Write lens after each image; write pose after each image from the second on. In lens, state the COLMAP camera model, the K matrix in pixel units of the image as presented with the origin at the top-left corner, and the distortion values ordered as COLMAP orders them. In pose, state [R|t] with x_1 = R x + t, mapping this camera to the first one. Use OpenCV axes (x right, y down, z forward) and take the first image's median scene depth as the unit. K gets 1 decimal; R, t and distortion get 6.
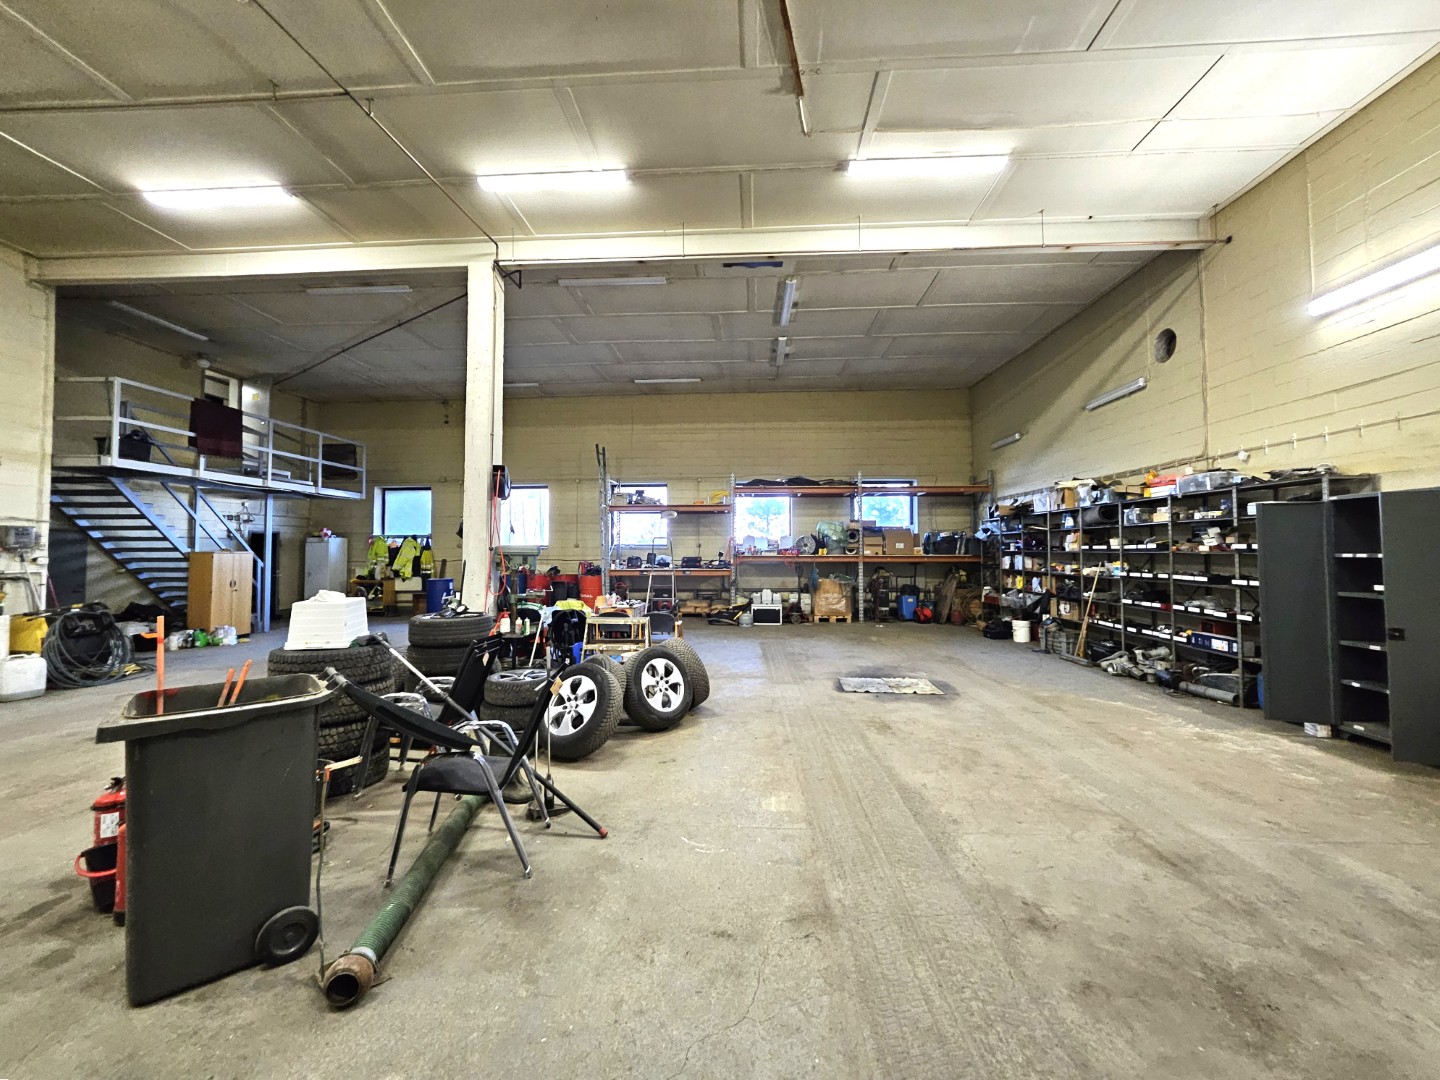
lens RADIAL K [[570.8, 0, 719.7], [0, 570.8, 532.9], [0, 0, 1]] dist [-0.001402, 0.000508]
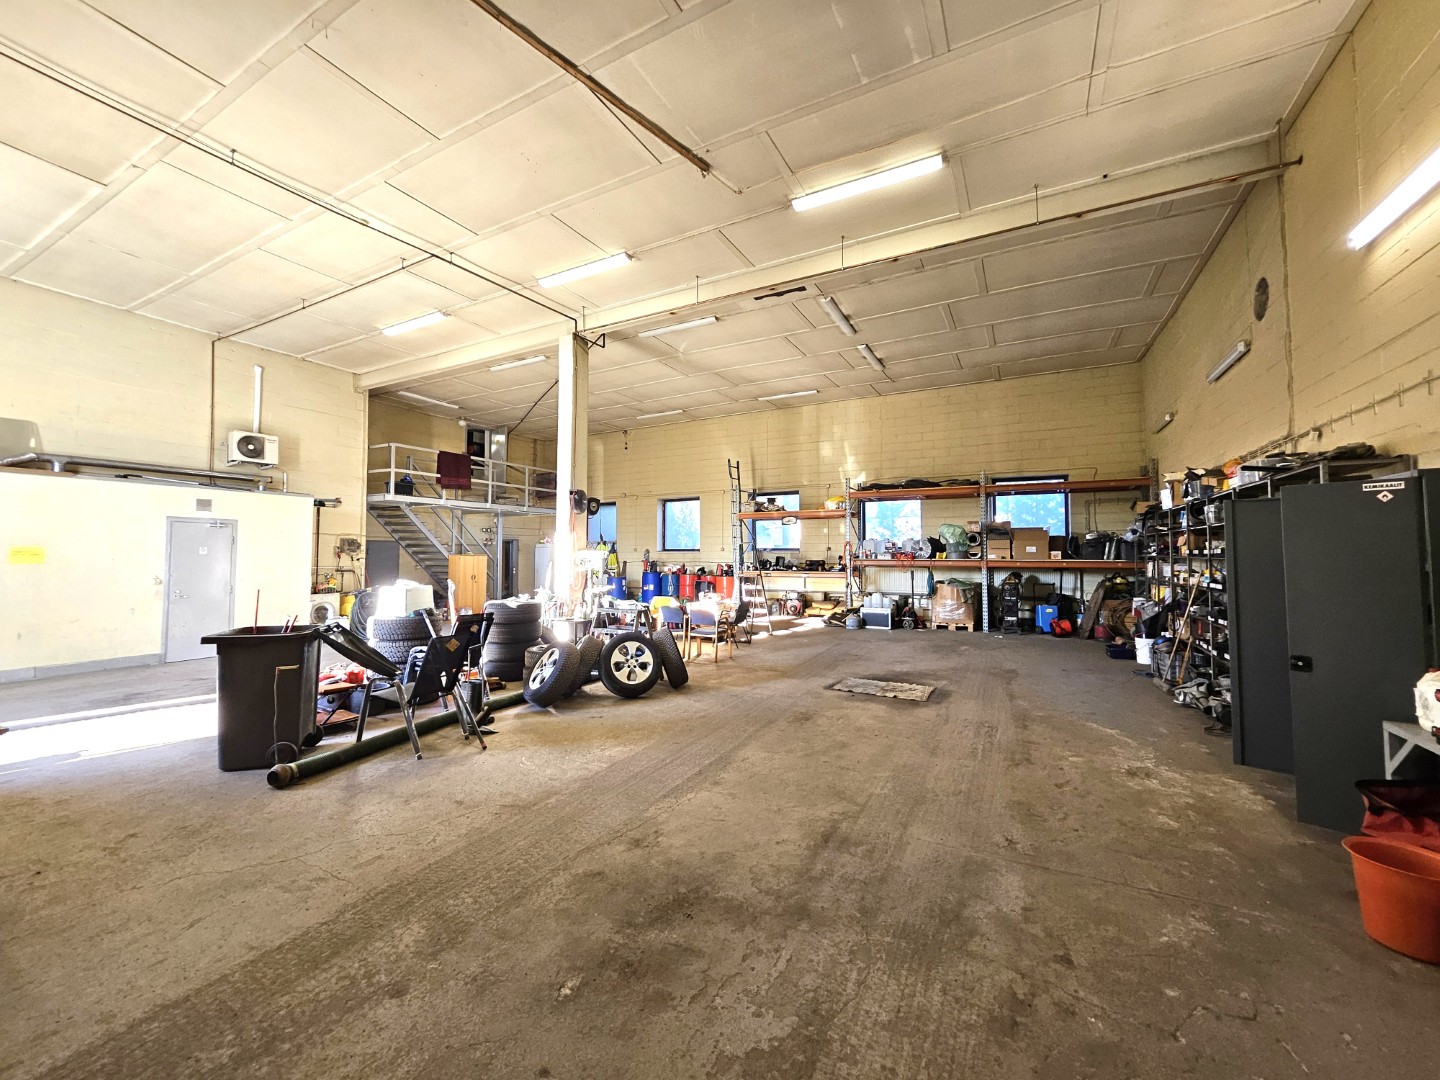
lens RADIAL K [[569.2, 0, 719.8], [0, 569.2, 531.5], [0, 0, 1]] dist [-0.000756, -0.000435]
pose [[0.905869, -0.014966, -0.423294, 0.403487], [0.011916, 0.999880, -0.009851, -0.004217], [0.423391, 0.003880, 0.905939, -0.033394]]
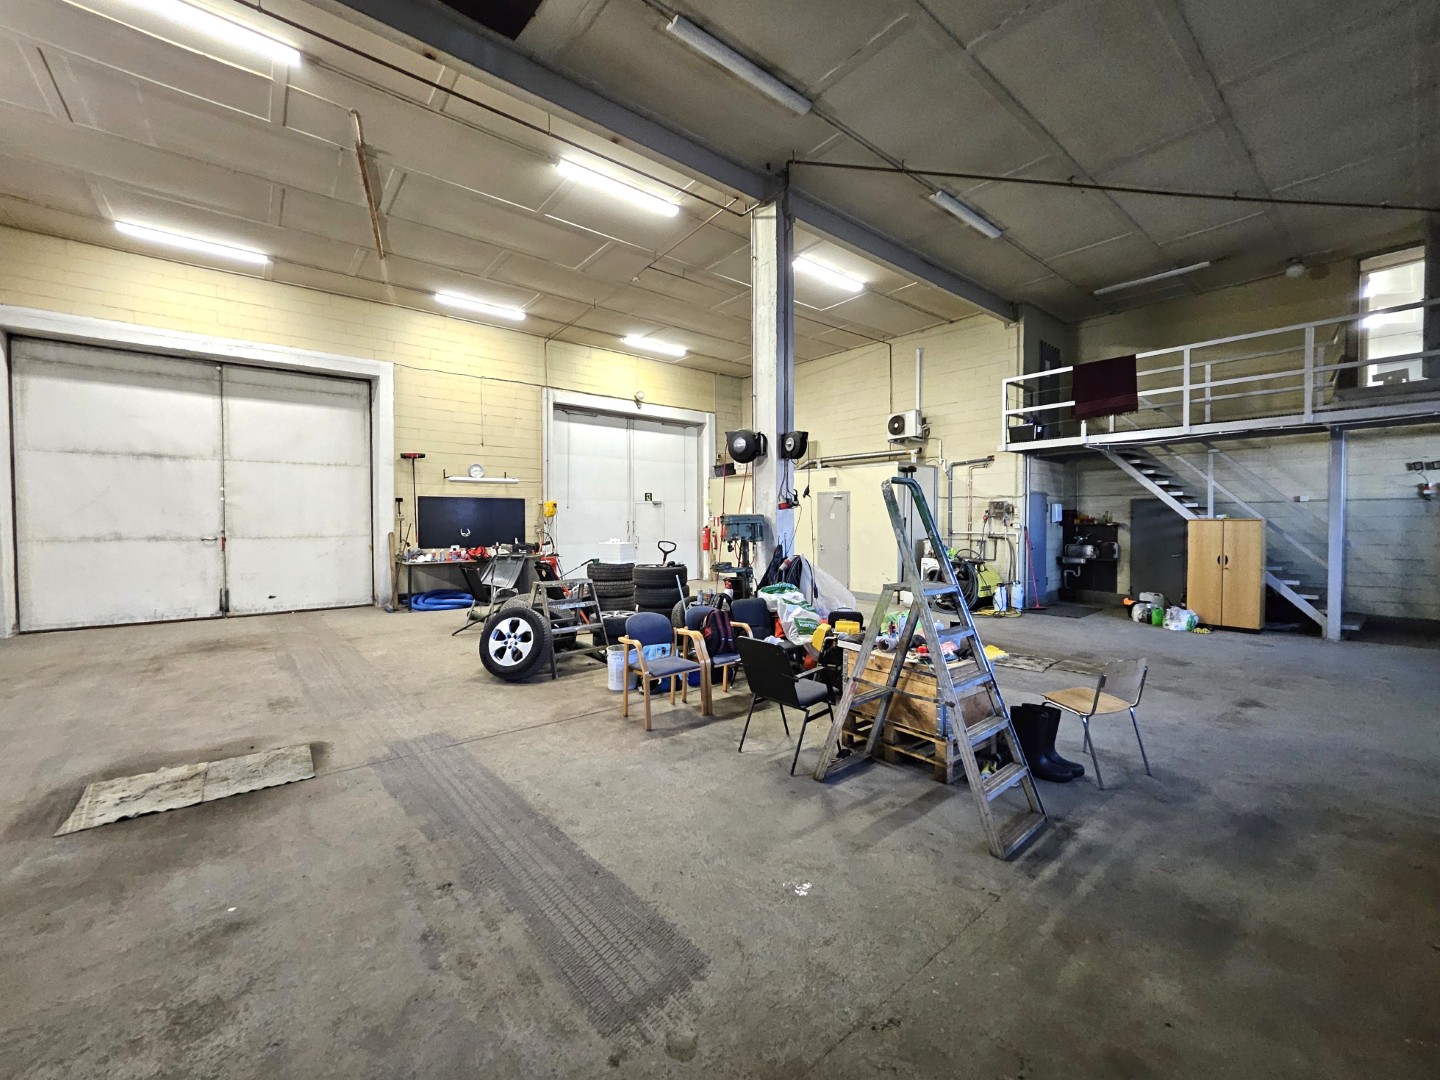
lens RADIAL K [[583.1, 0, 723.3], [0, 583.1, 532.3], [0, 0, 1]] dist [0.001854, 0.000176]
pose [[-0.736030, 0.018855, -0.676686, 0.262056], [0.024415, 0.999701, 0.001299, 0.044138], [0.676508, -0.015565, -0.736271, 1.492255]]
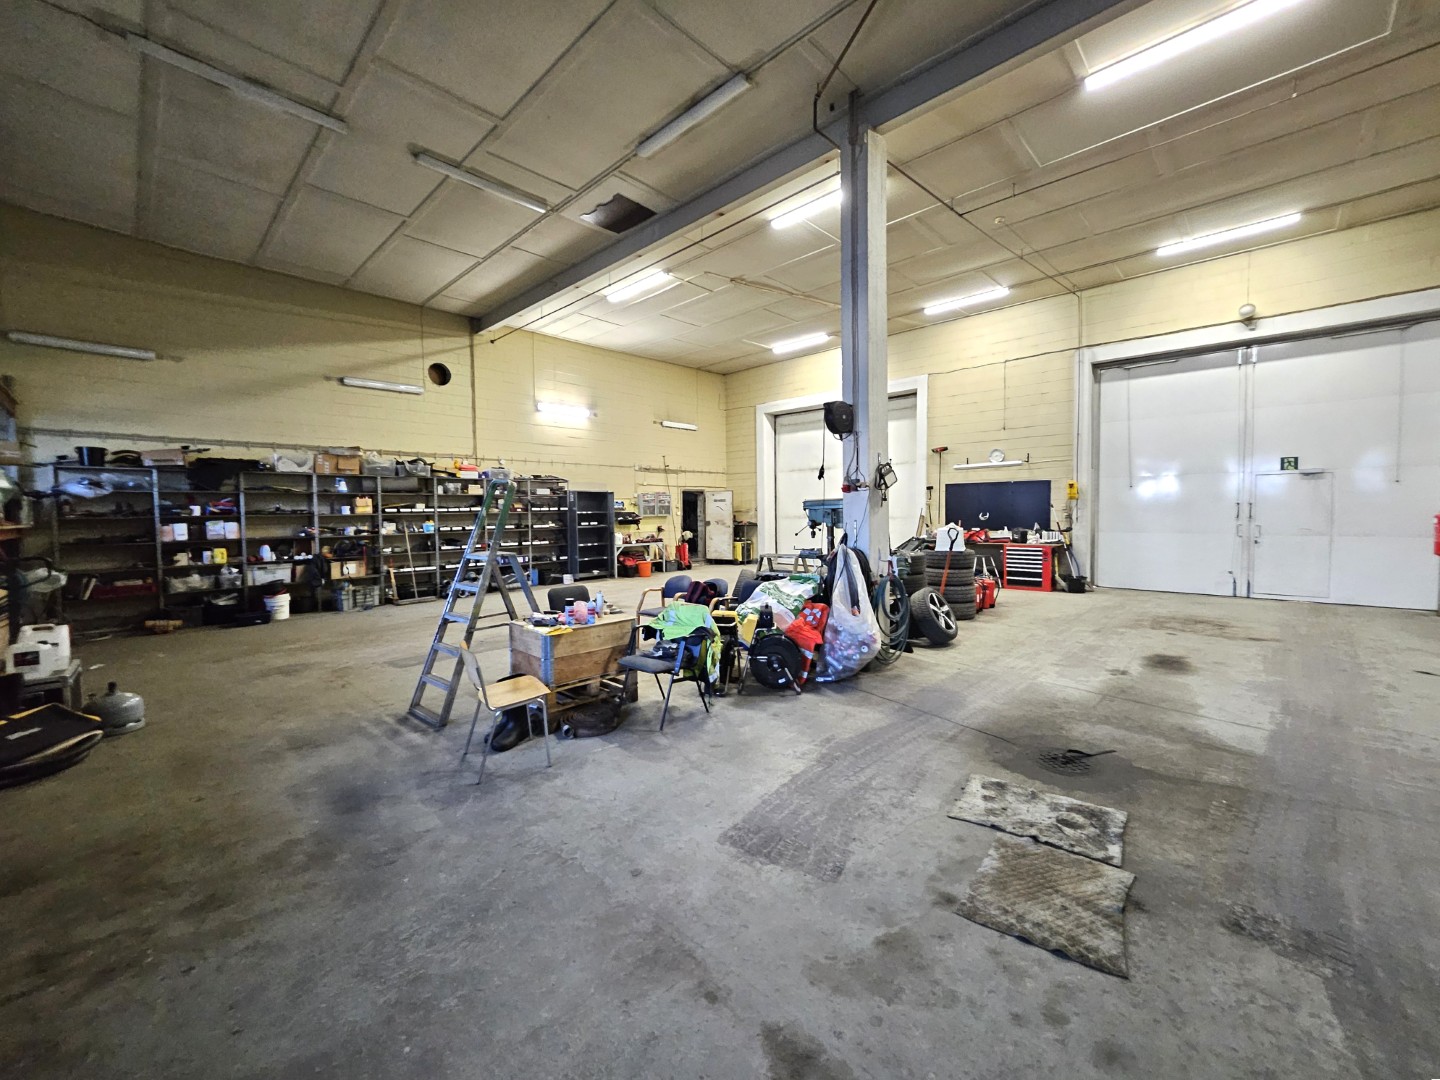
lens RADIAL K [[576.7, 0, 720.8], [0, 576.7, 532.0], [0, 0, 1]] dist [-0.000634, -0.000131]
pose [[-0.760533, -0.012211, 0.649185, -0.710771], [-0.004593, 0.999899, 0.013428, 0.055248], [-0.649283, 0.007231, -0.760512, 1.582347]]
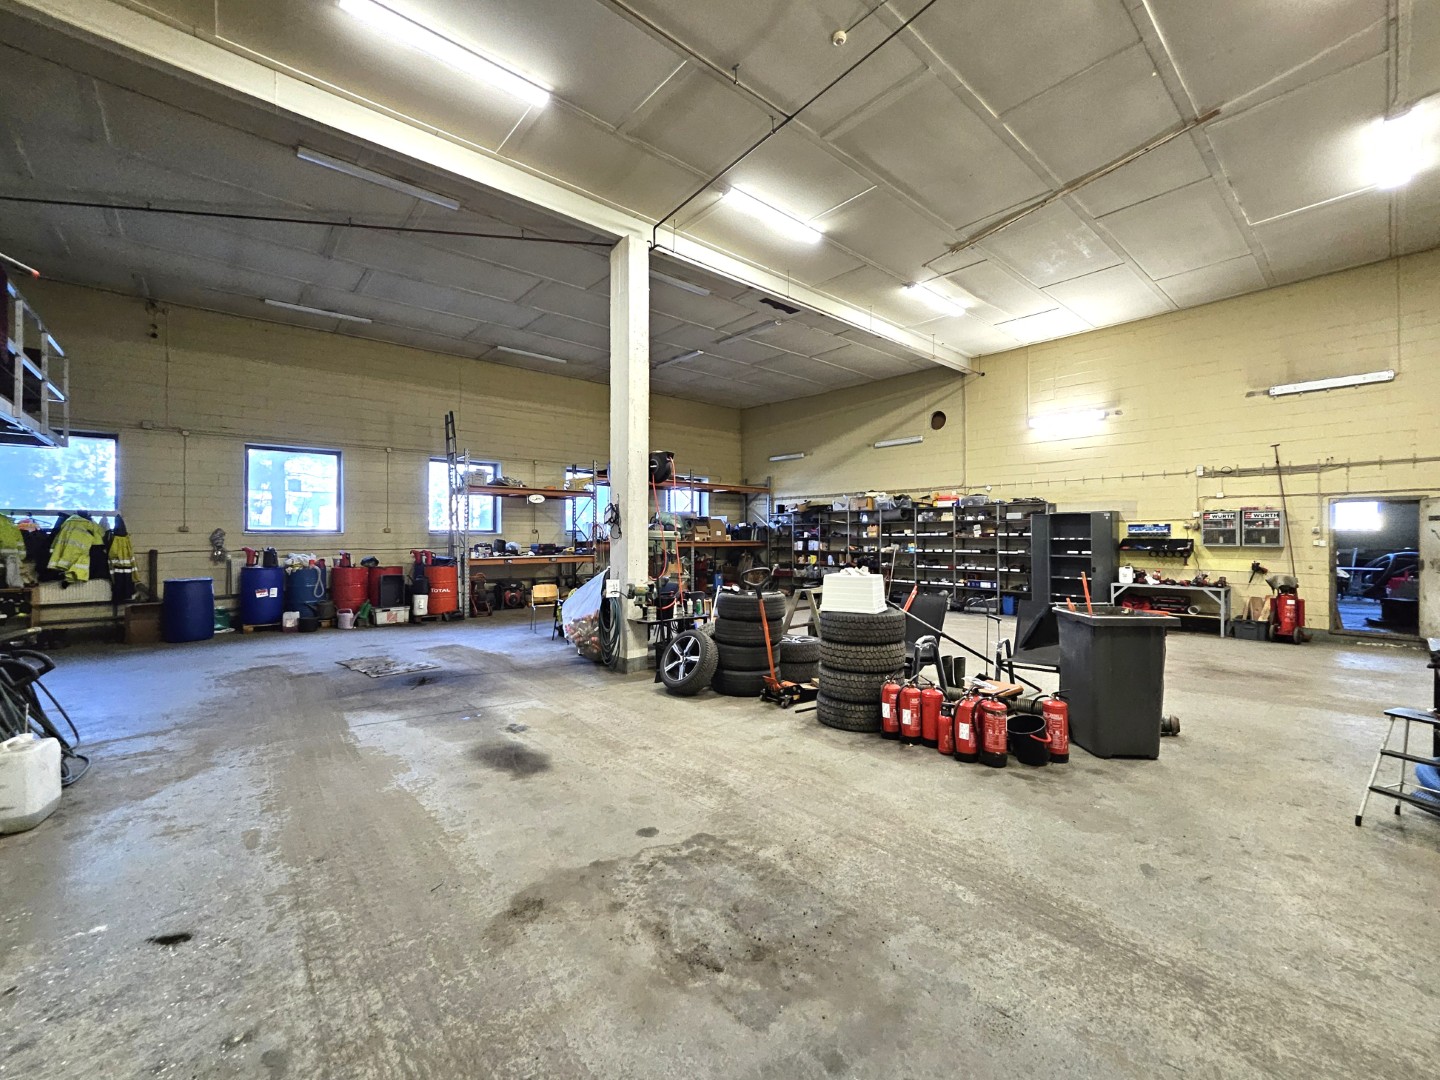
lens RADIAL K [[587.2, 0, 721.4], [0, 587.2, 534.9], [0, 0, 1]] dist [-0.000230, 0.000032]
pose [[0.715365, 0.003692, 0.698741, -0.907820], [-0.021396, 0.999633, 0.016624, 0.008601], [-0.698423, -0.026842, 0.715181, 0.154053]]
